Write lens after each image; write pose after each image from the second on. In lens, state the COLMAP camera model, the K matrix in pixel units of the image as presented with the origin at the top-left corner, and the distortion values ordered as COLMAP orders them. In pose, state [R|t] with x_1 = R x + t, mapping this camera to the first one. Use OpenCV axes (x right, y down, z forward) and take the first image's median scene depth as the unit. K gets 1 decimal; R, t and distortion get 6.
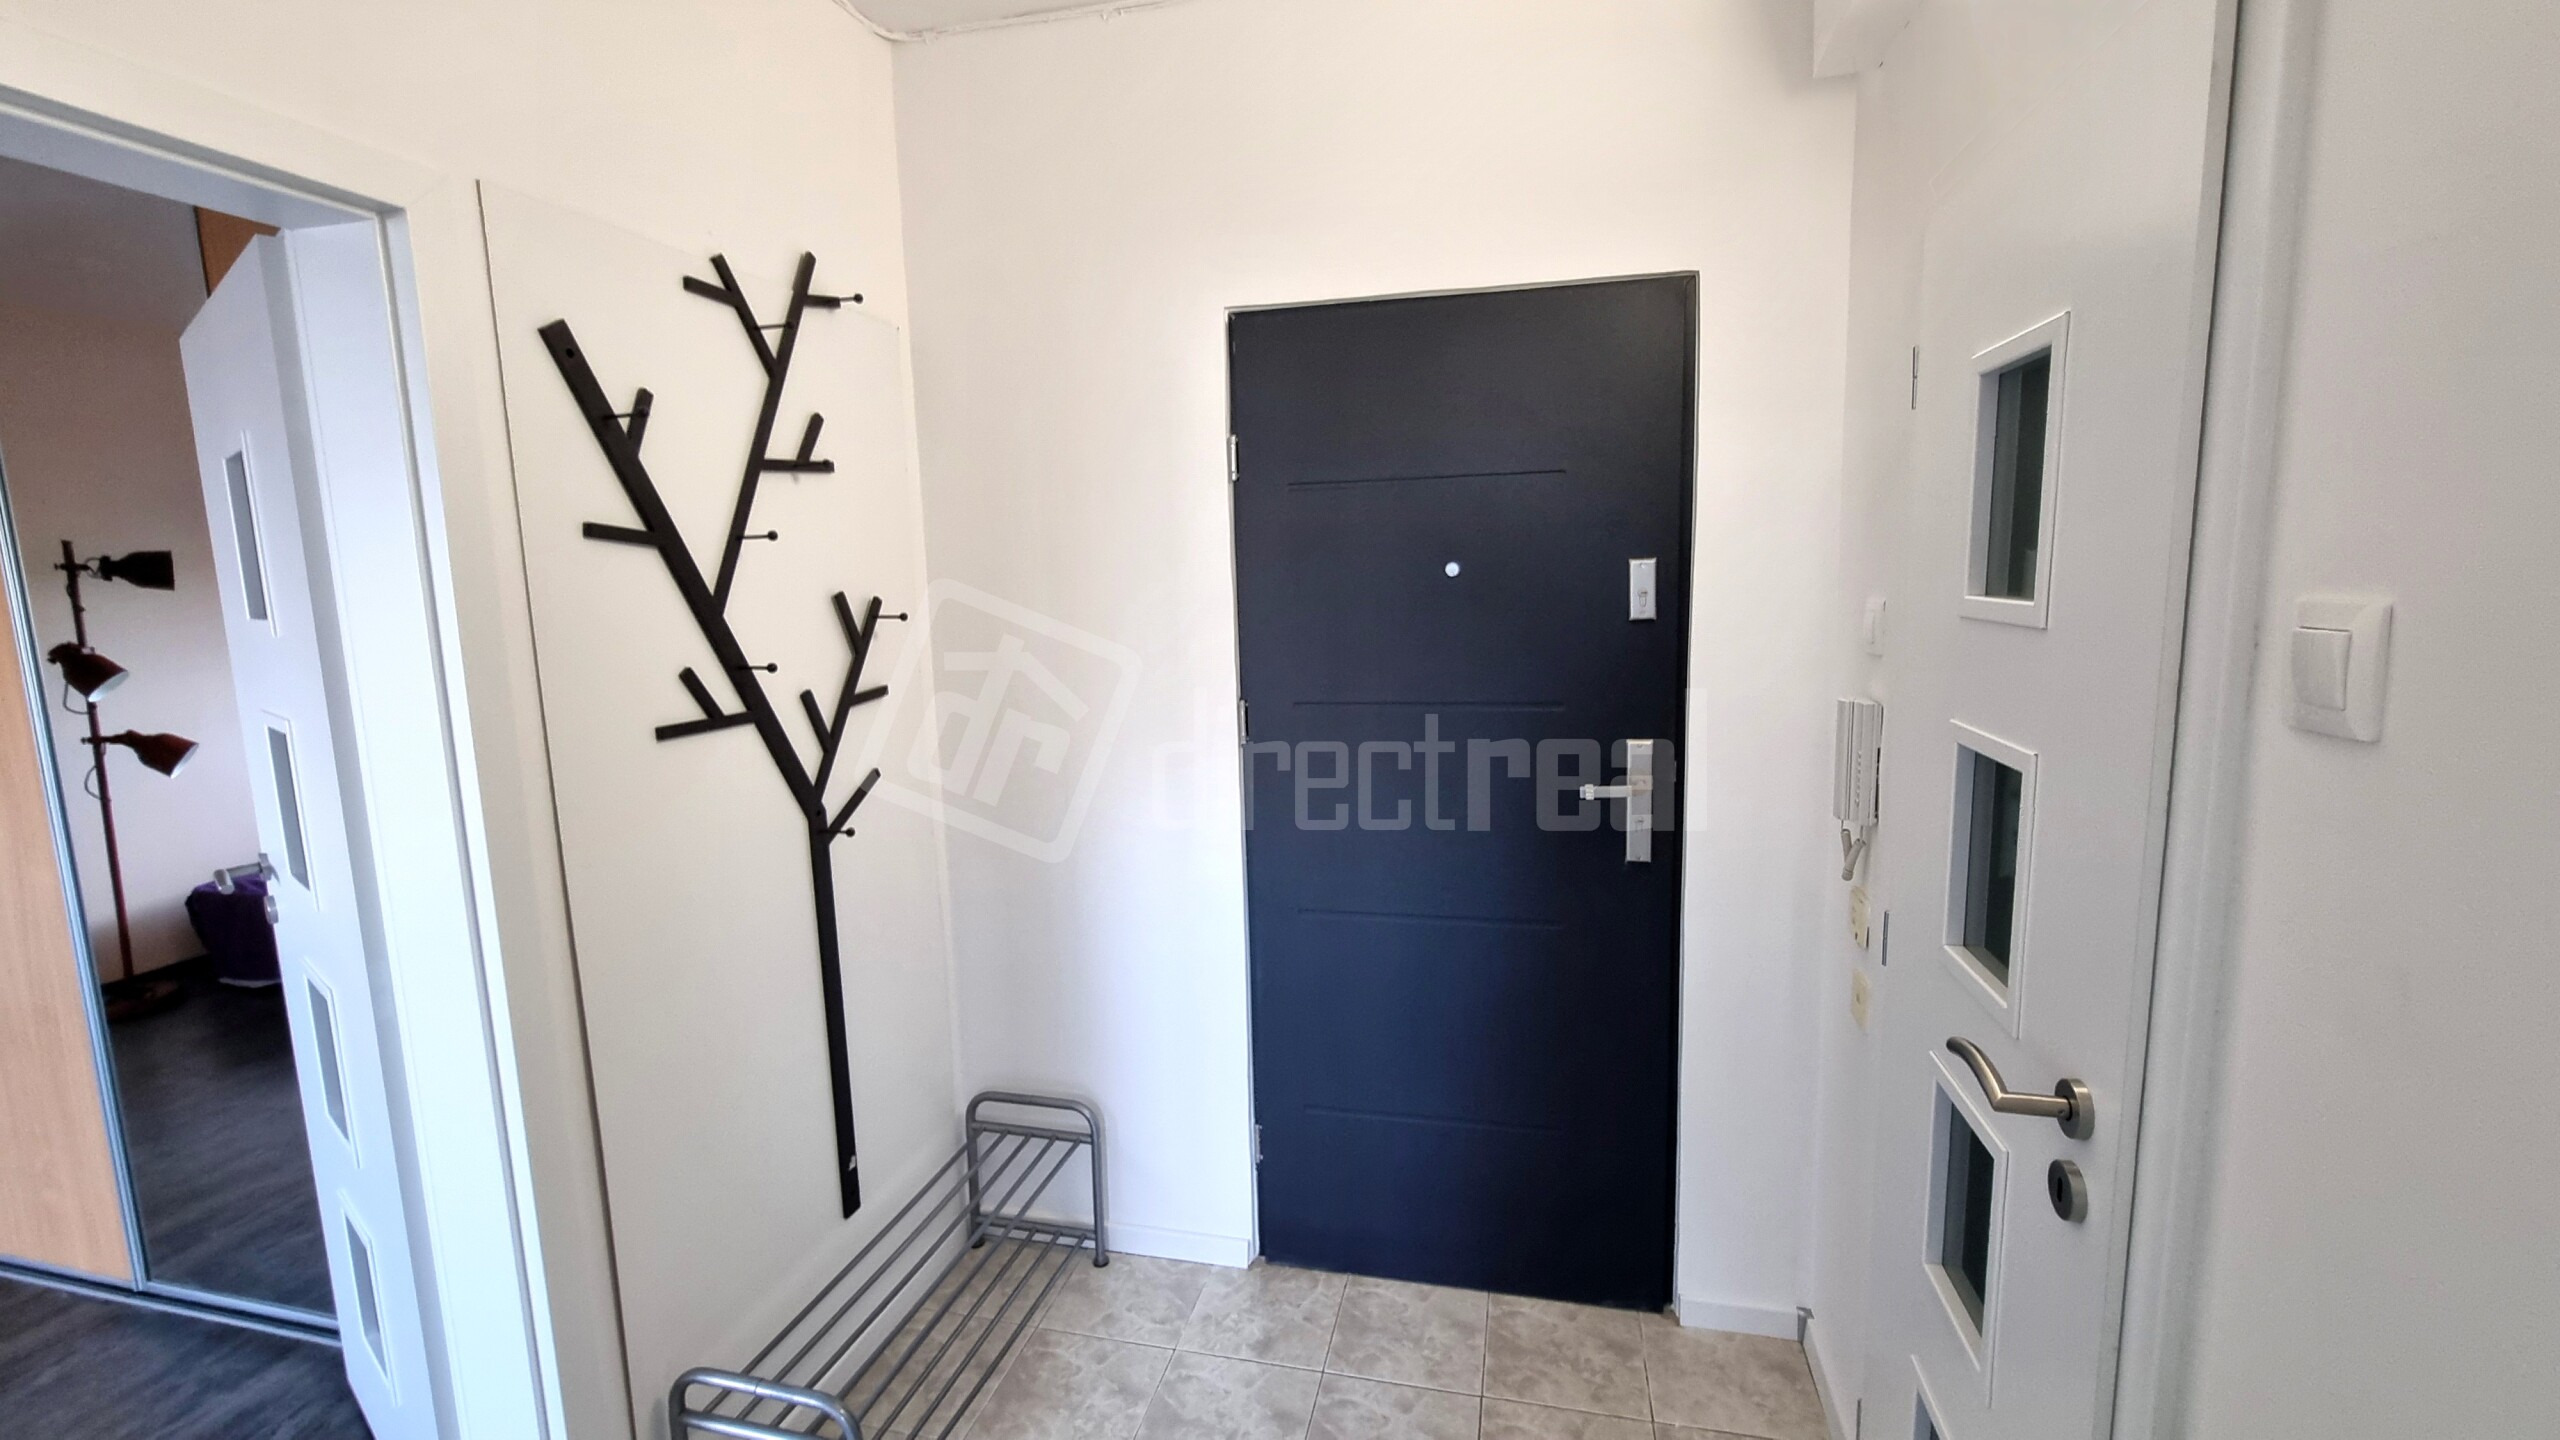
lens RADIAL K [[1051.5, 0, 1280.5], [0, 1051.5, 714.0], [0, 0, 1]] dist [0.000171, -0.000110]
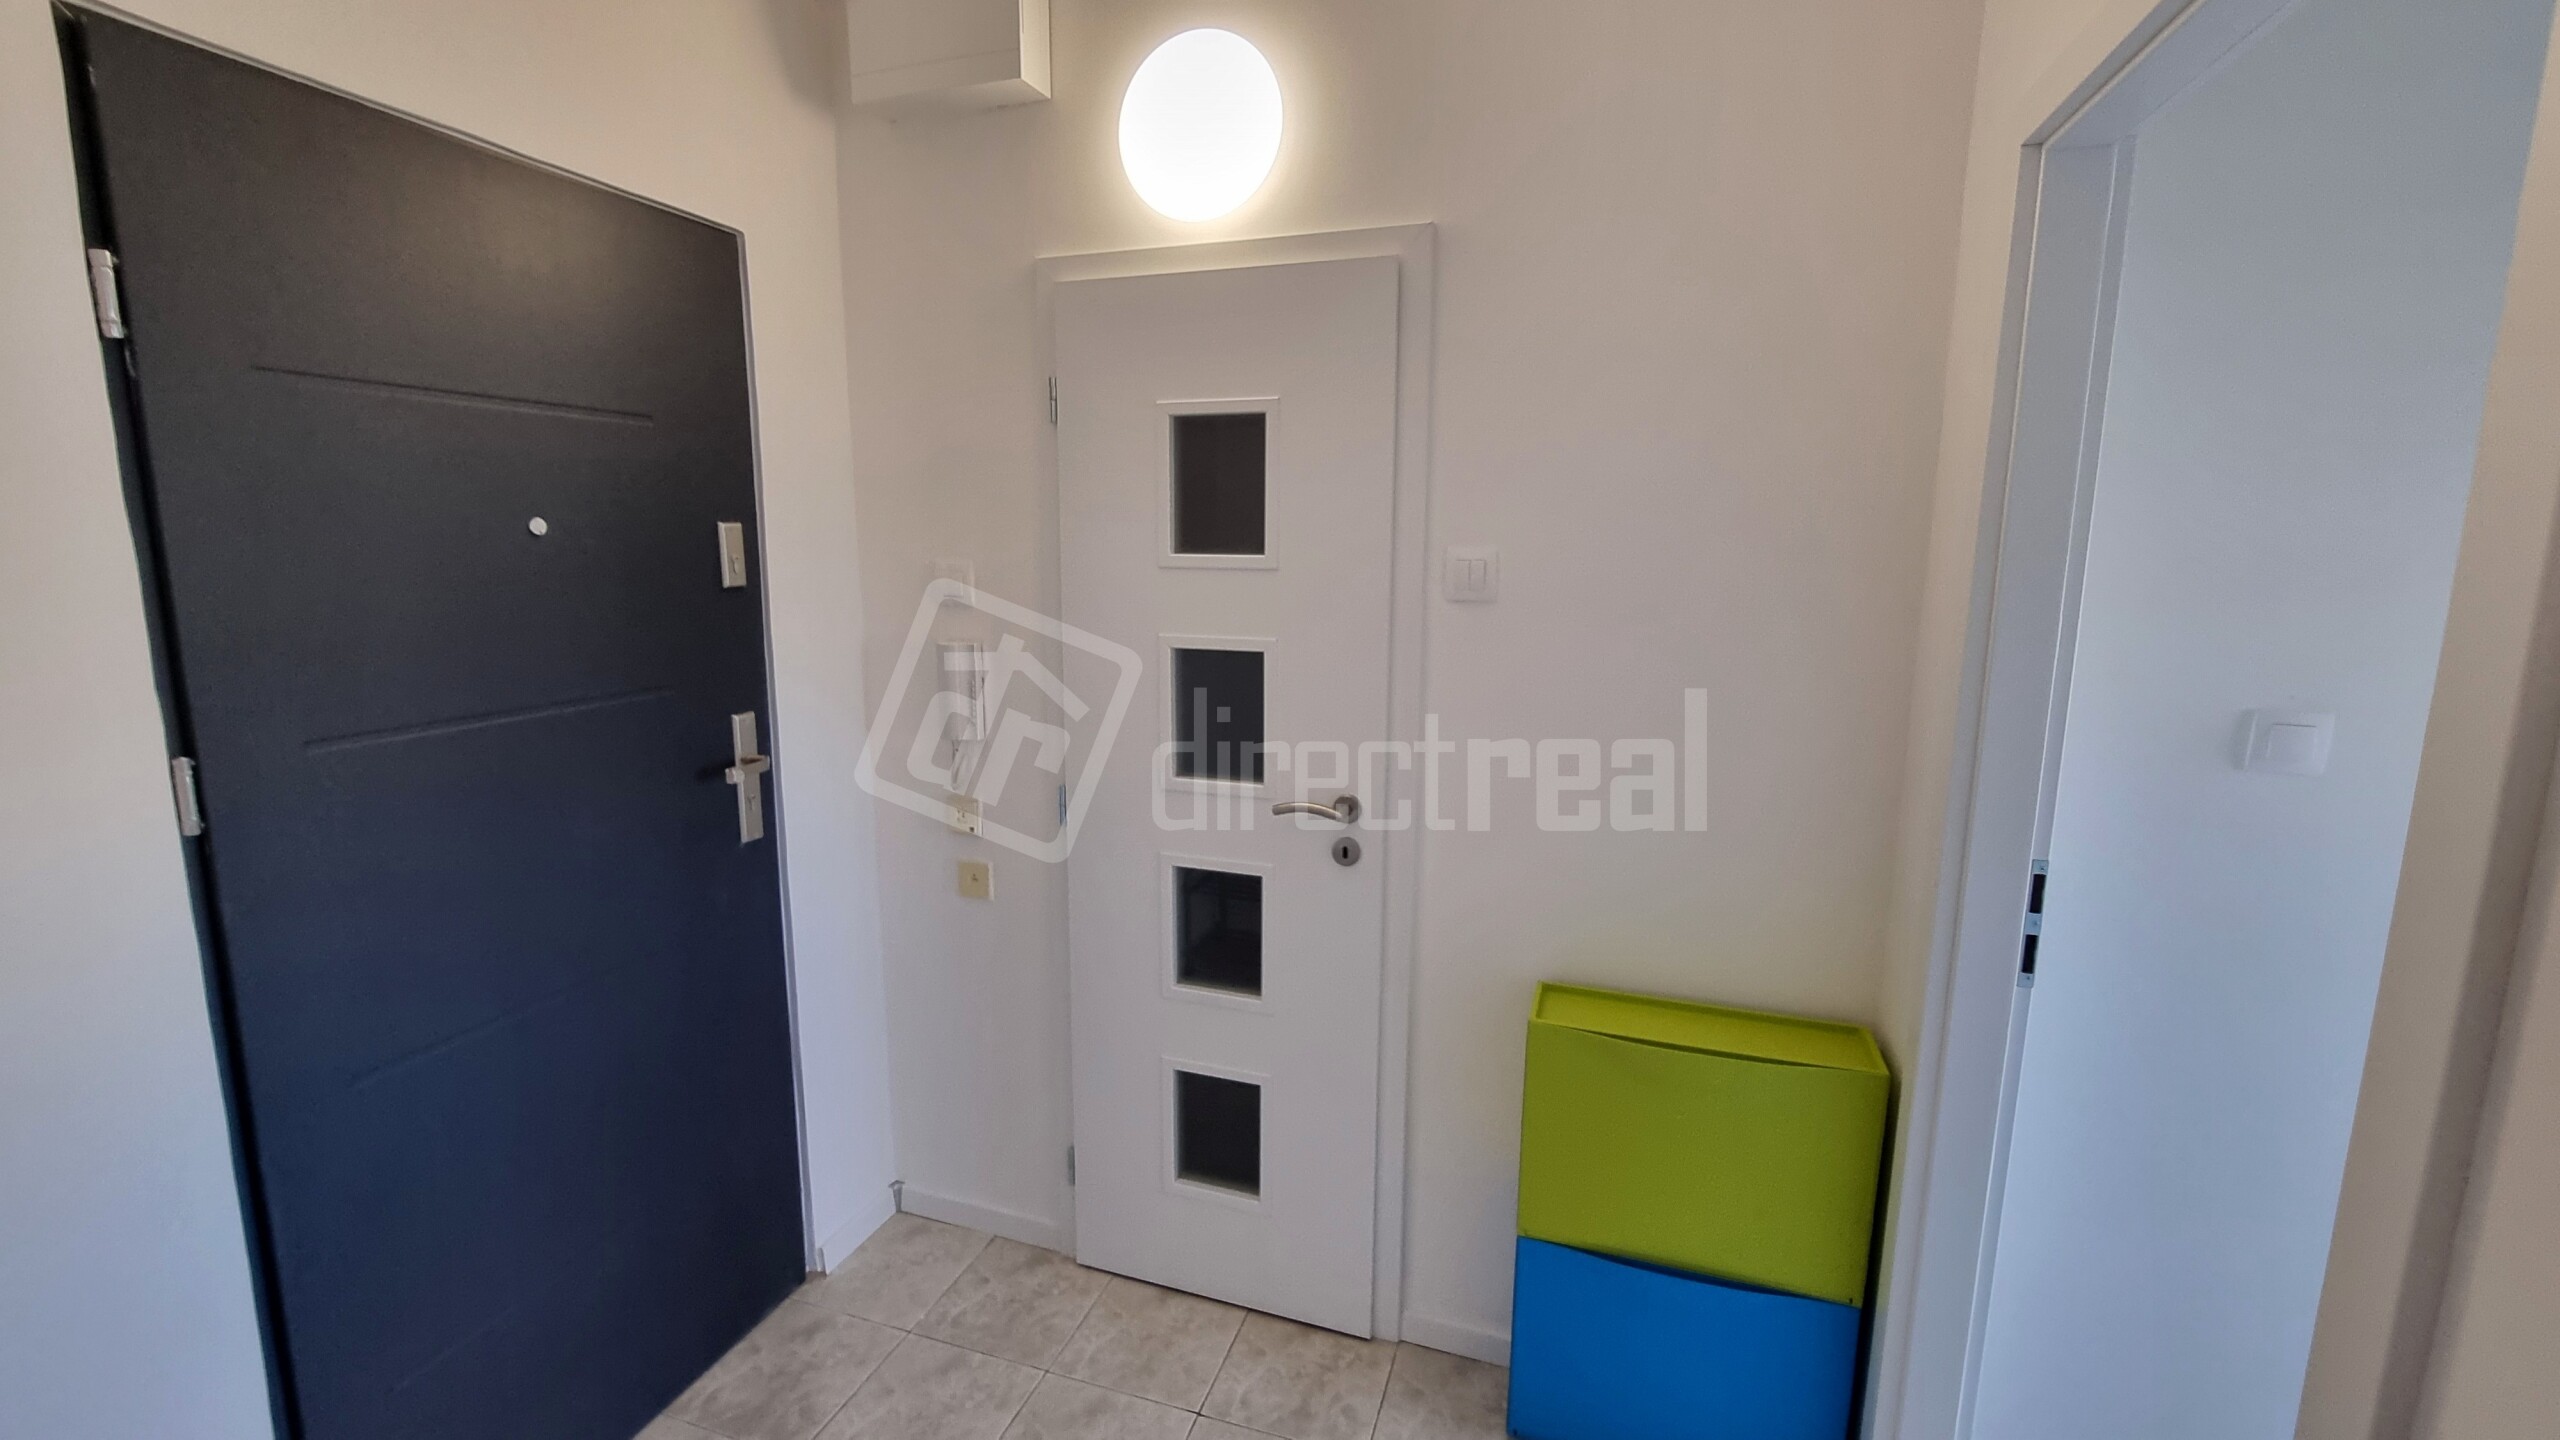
lens RADIAL K [[1051.5, 0, 1280.5], [0, 1051.5, 714.0], [0, 0, 1]] dist [0.000171, -0.000110]
pose [[0.090112, -0.140130, 0.986024, -0.551096], [0.127527, 0.983525, 0.128121, -0.034809], [-0.987733, 0.114199, 0.106498, 0.416012]]
